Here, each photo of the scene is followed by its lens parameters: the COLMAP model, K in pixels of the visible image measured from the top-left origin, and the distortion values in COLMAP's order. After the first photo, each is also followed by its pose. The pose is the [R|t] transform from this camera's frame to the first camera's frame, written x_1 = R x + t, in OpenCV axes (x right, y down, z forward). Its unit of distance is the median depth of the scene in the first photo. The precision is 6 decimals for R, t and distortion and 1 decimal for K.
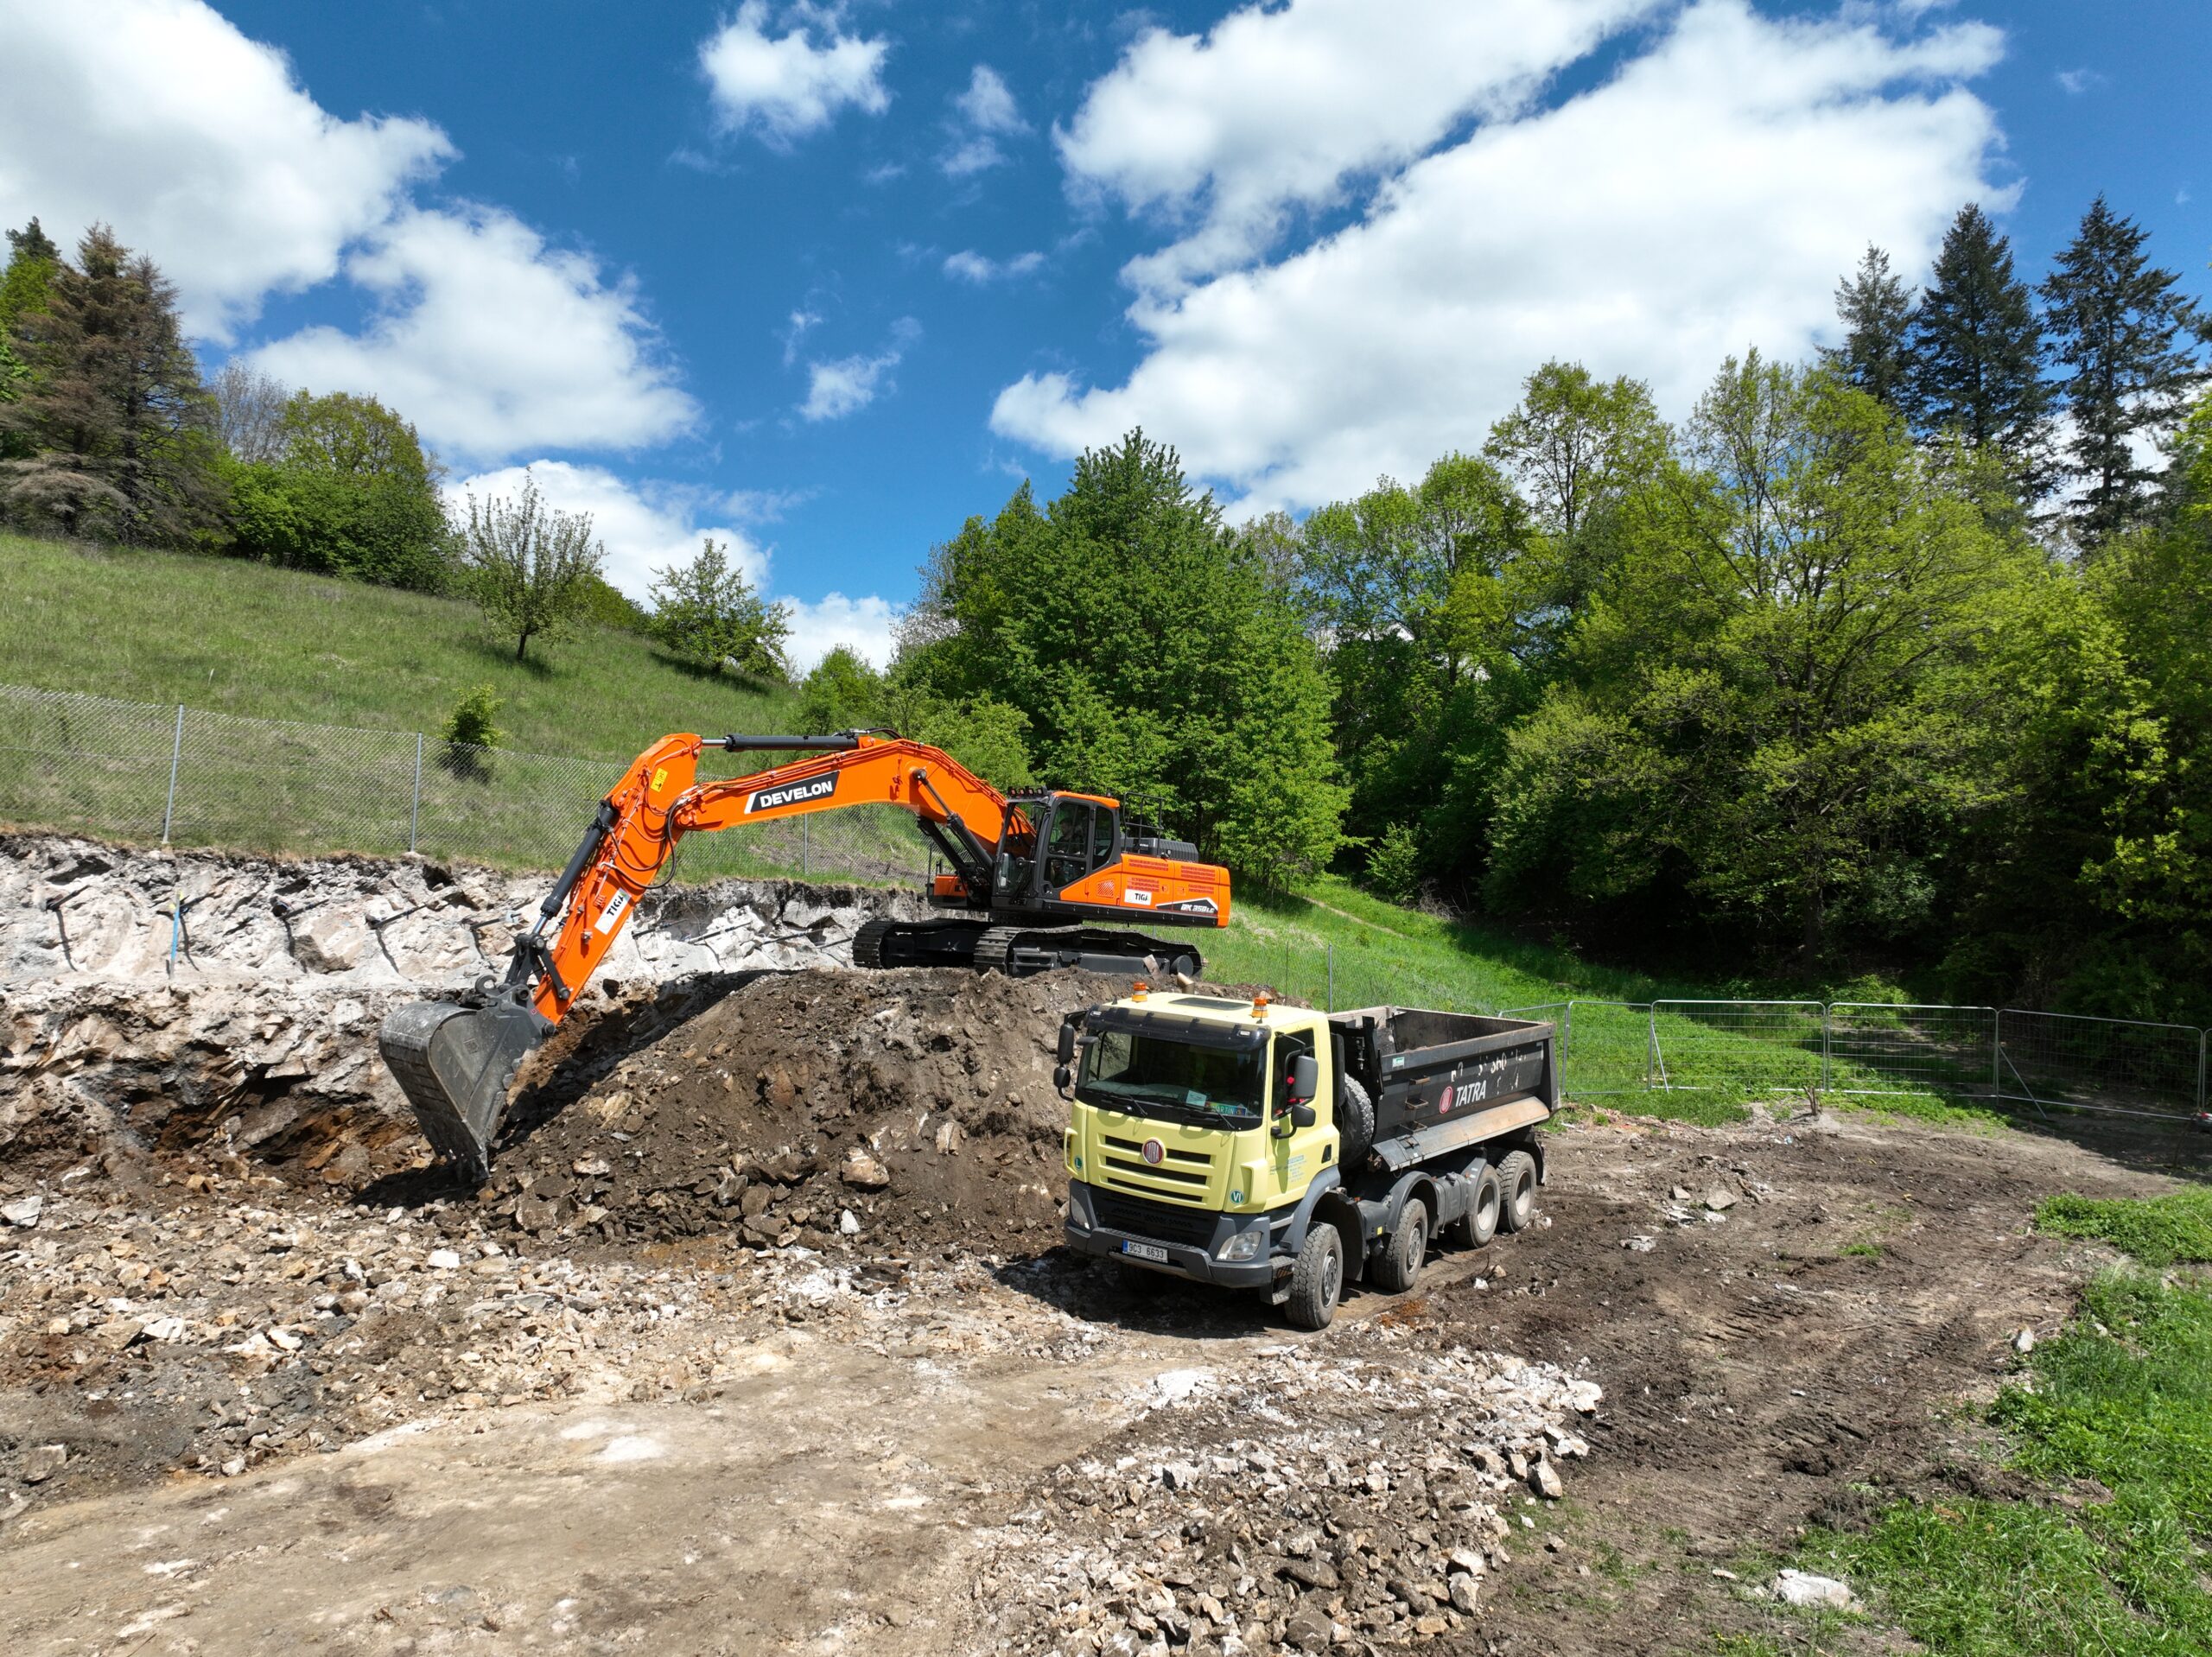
lens RADIAL K [[1549.3, 0, 1108.4], [0, 1549.3, 823.8], [0, 0, 1]] dist [0.001353, 0.012227]
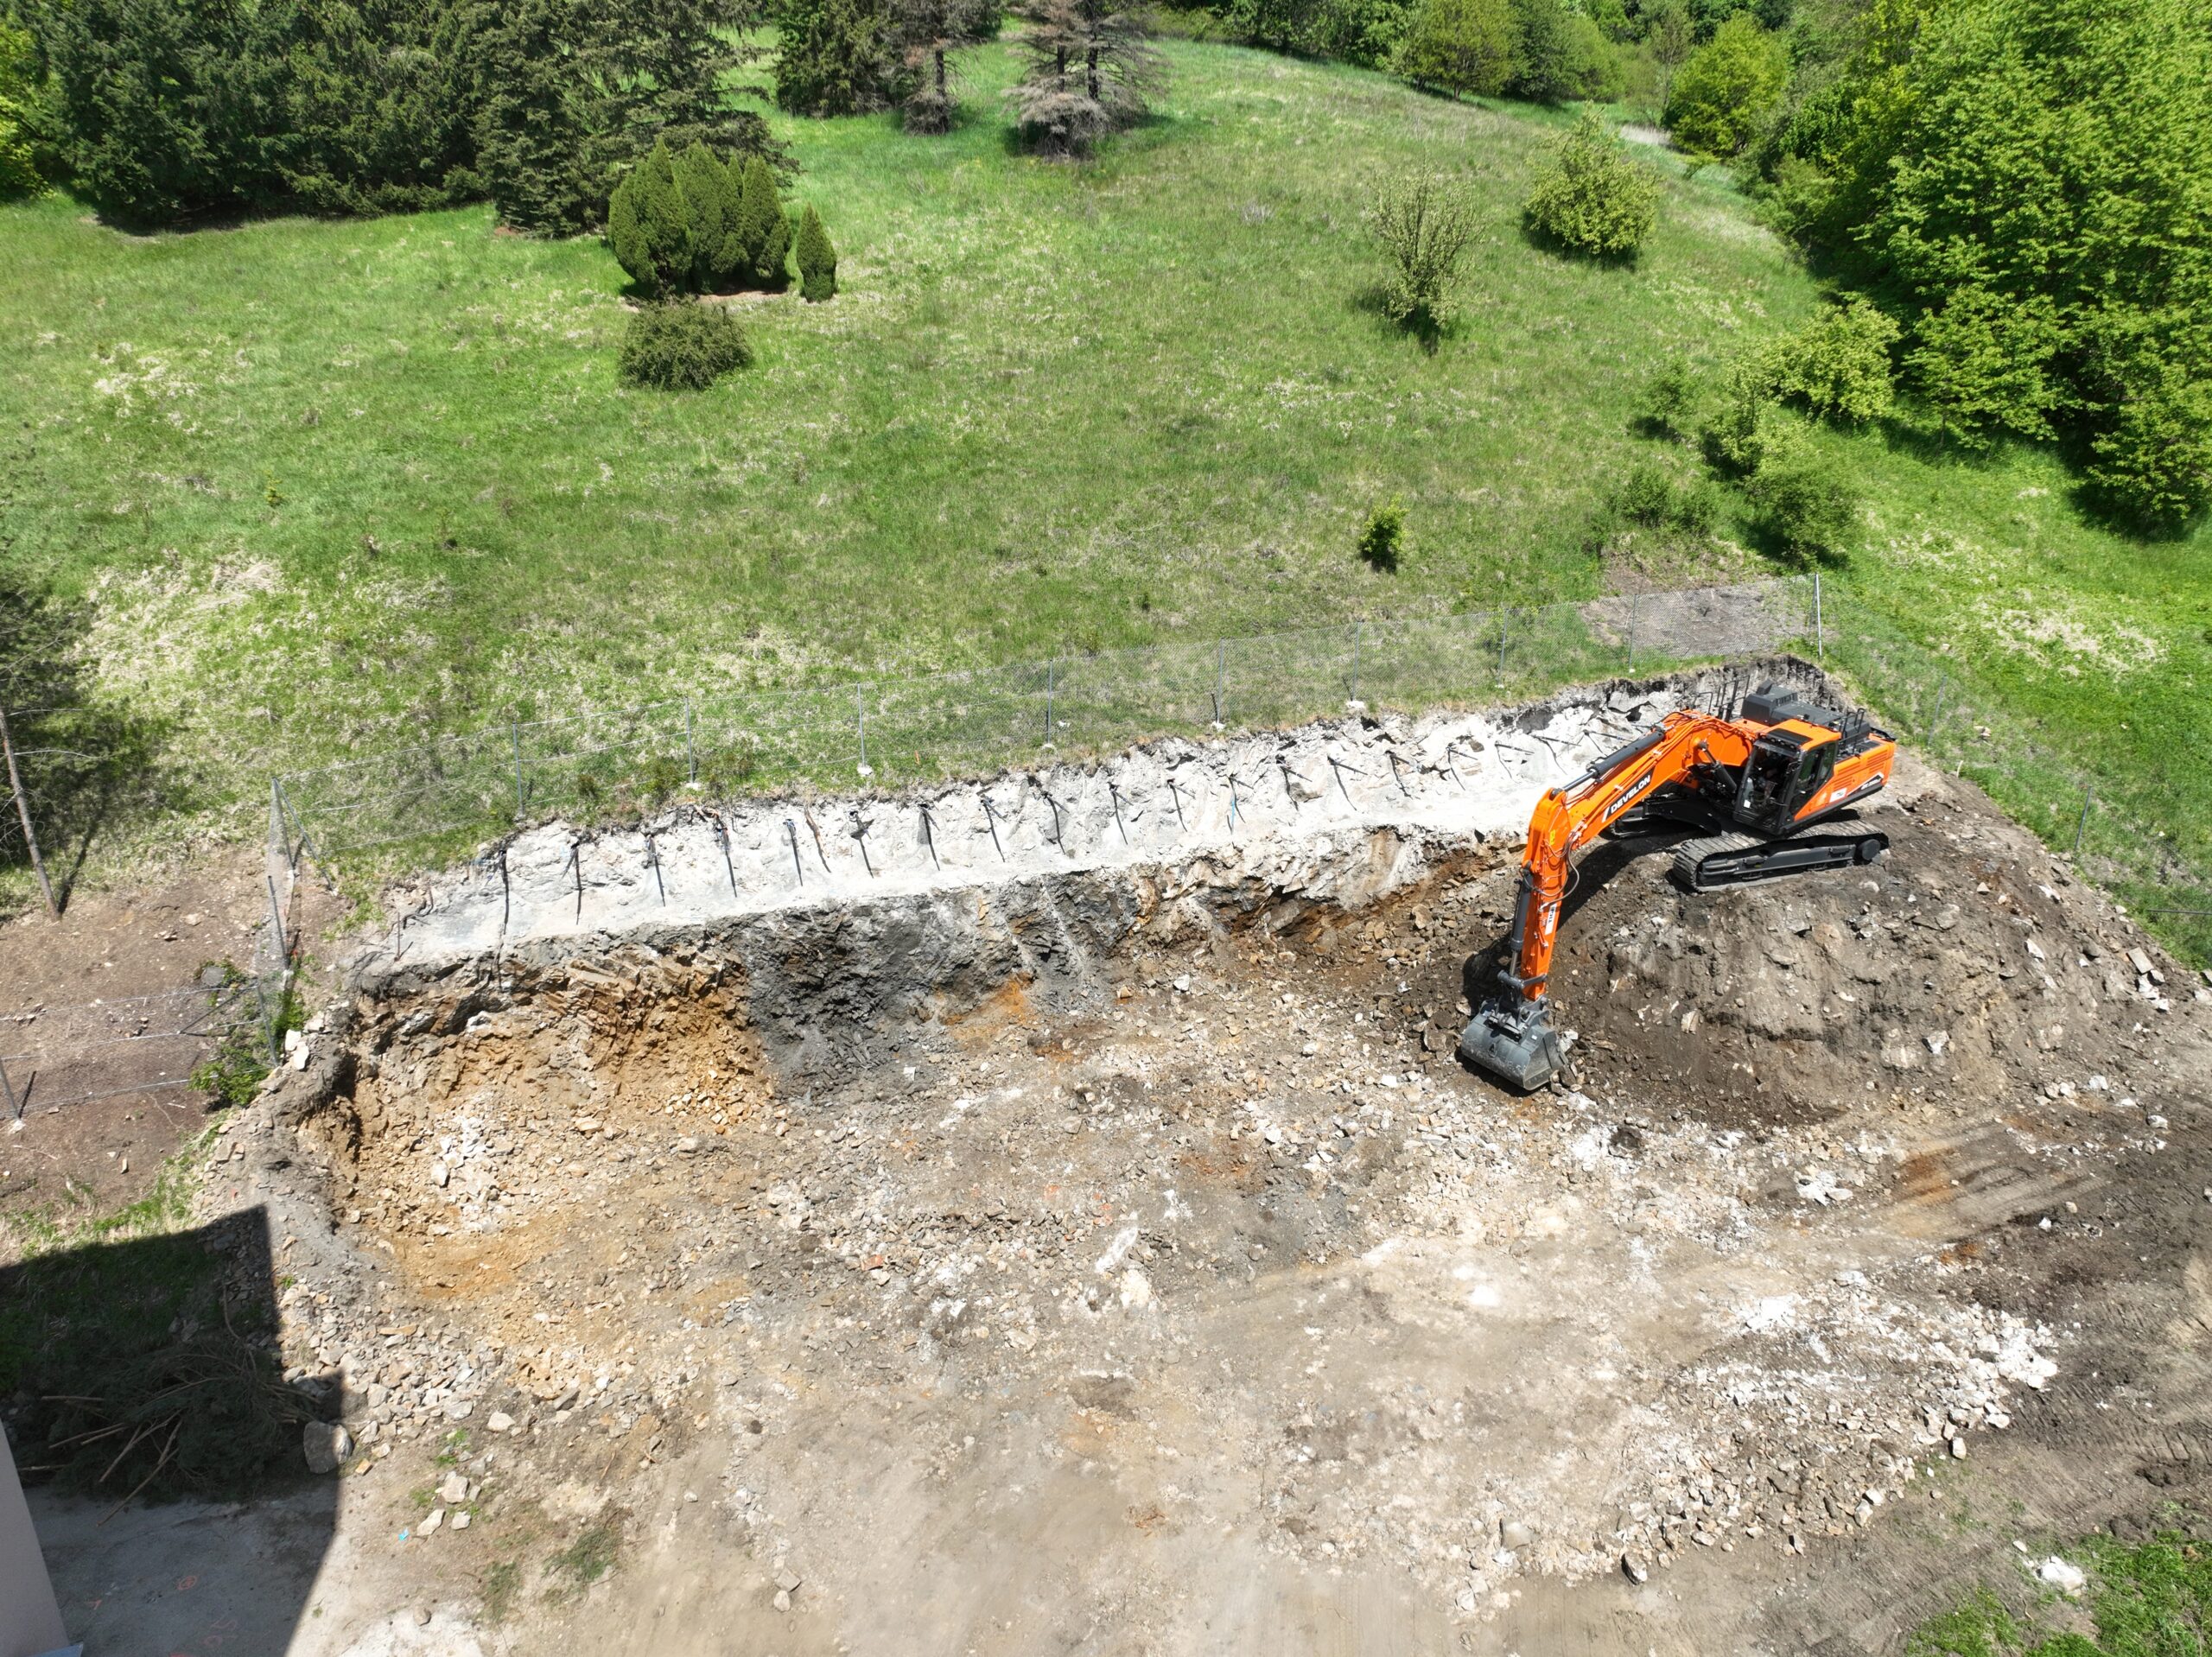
lens RADIAL K [[1549.3, 0, 1108.4], [0, 1549.3, 823.8], [0, 0, 1]] dist [0.001353, 0.012227]
pose [[0.866510, 0.172086, -0.468558, 0.080391], [0.065286, 0.891559, 0.448175, -0.667391], [0.494872, -0.418938, 0.761310, -0.363548]]
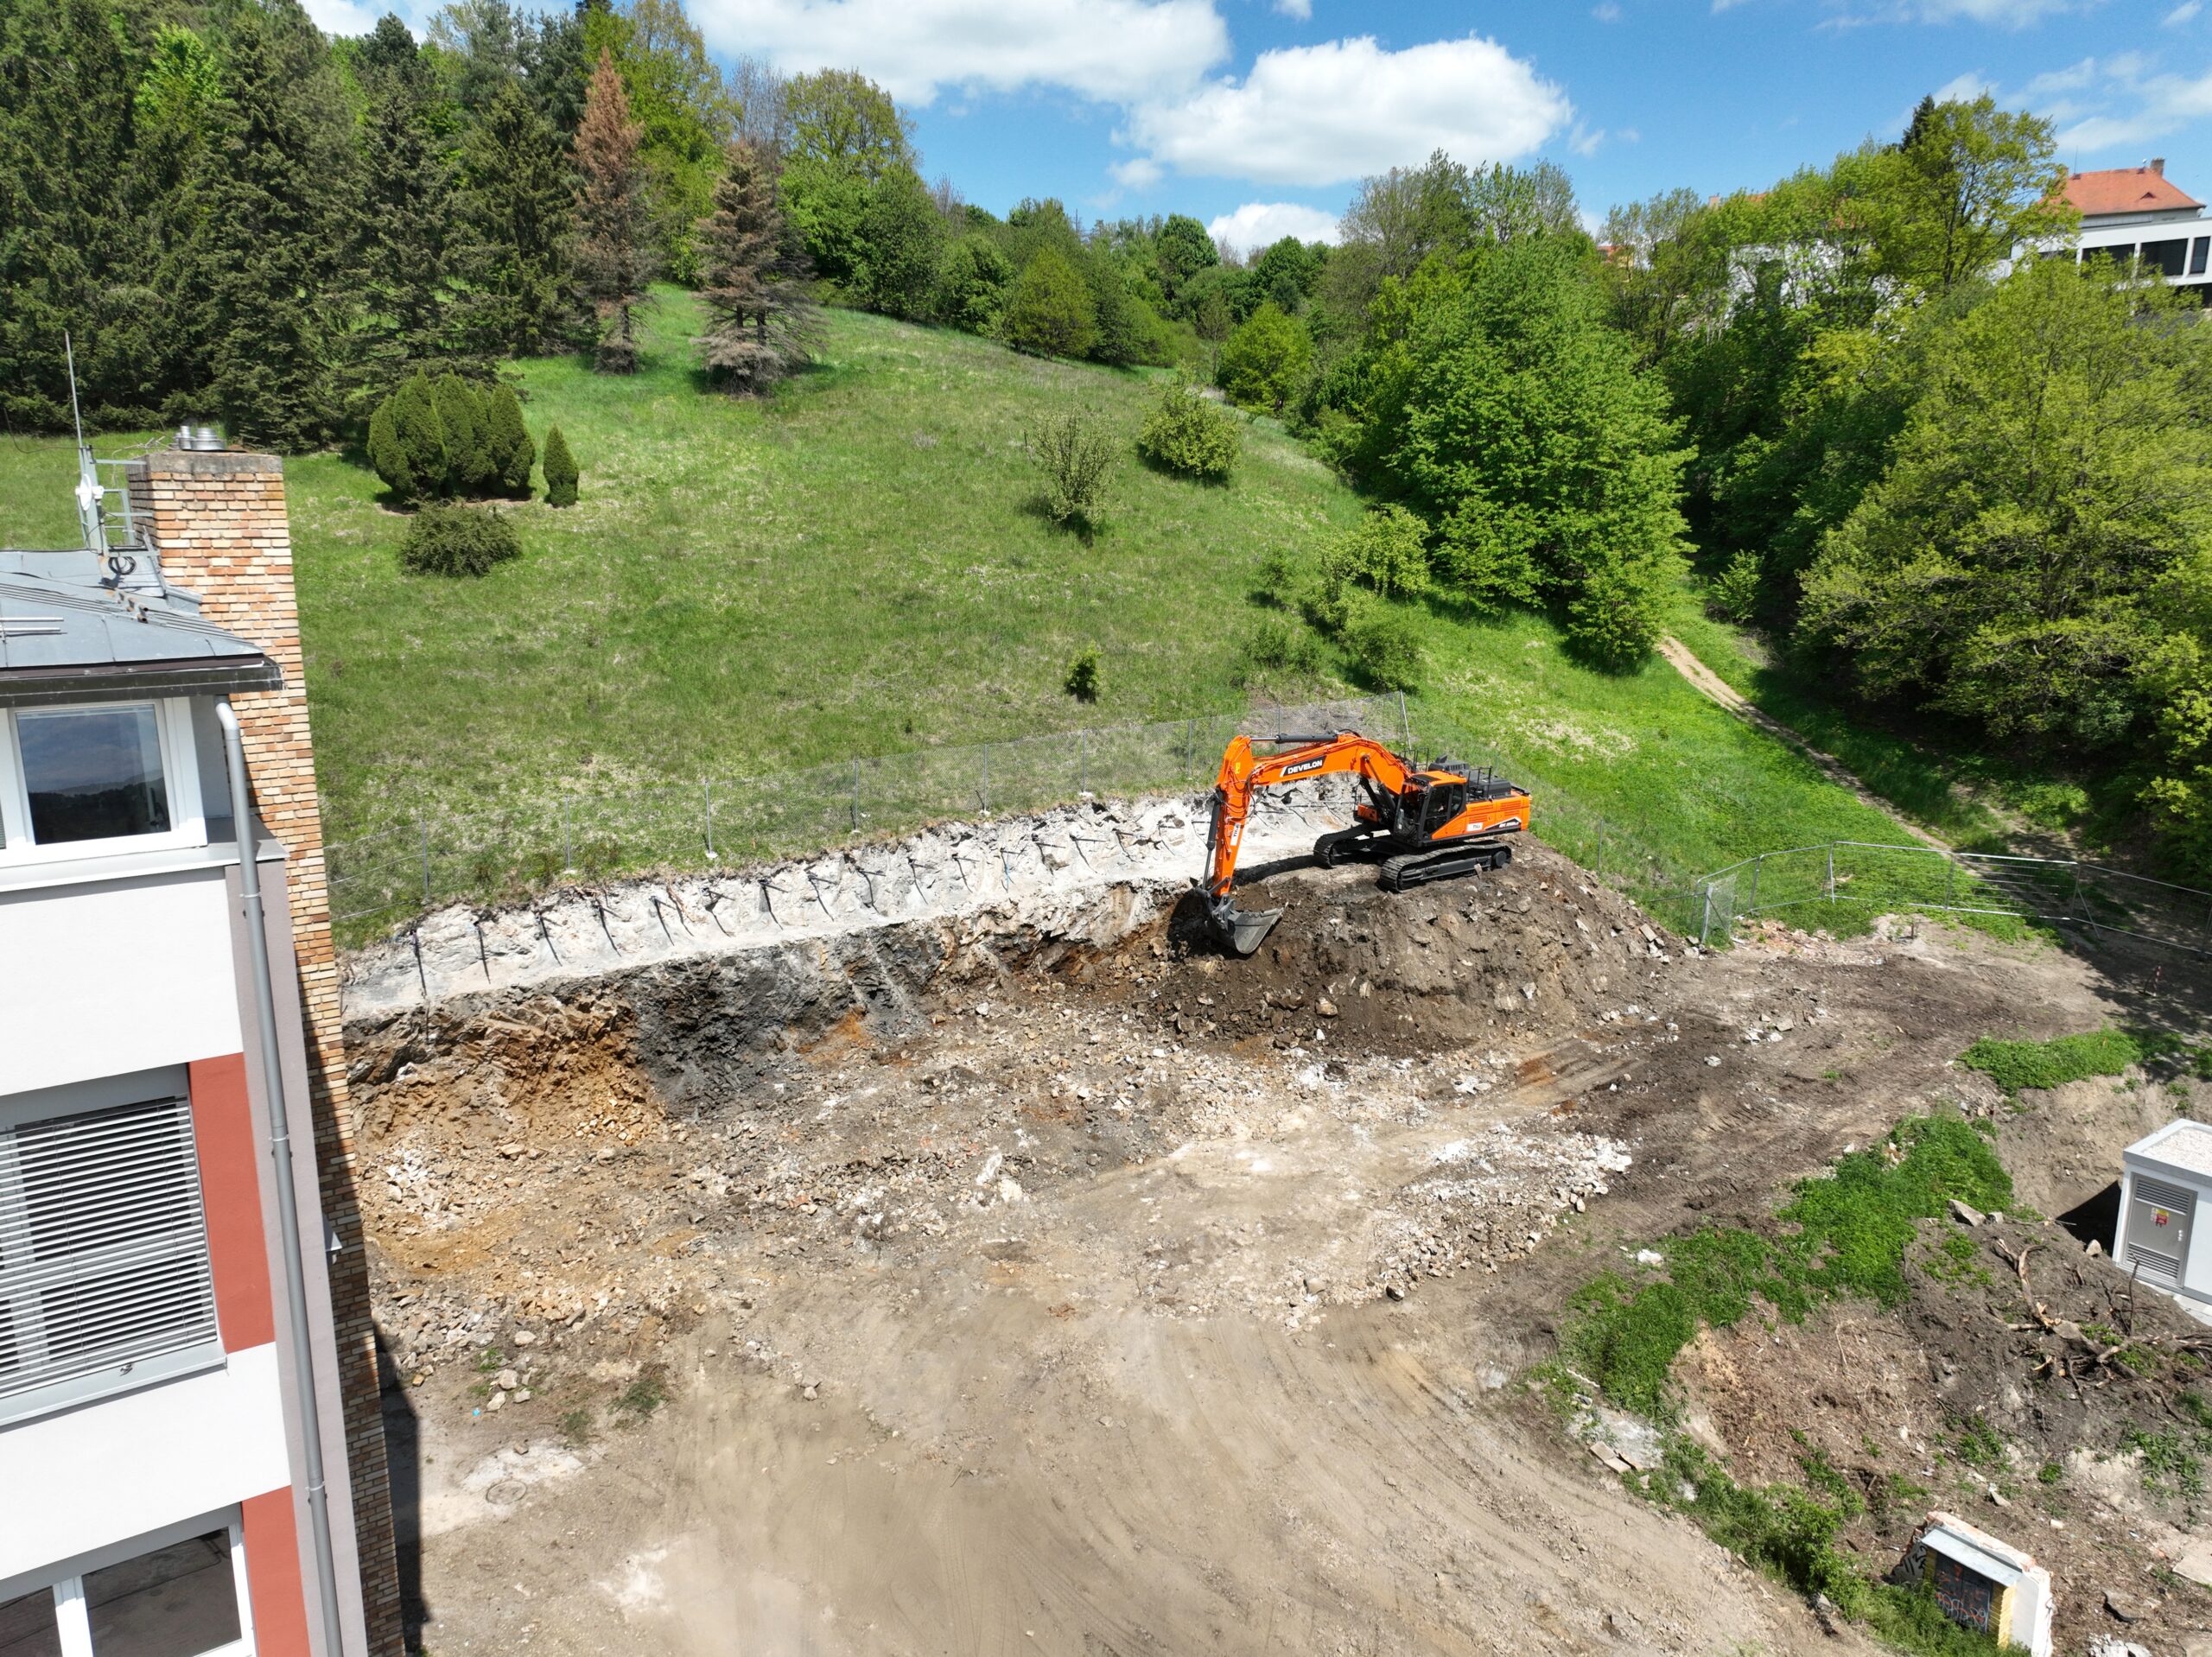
lens RADIAL K [[1549.3, 0, 1108.4], [0, 1549.3, 823.8], [0, 0, 1]] dist [0.001353, 0.012227]
pose [[0.967318, 0.050636, -0.248458, 0.067045], [0.033580, 0.945646, 0.323461, -0.666264], [0.251332, -0.321233, 0.913040, -0.888729]]
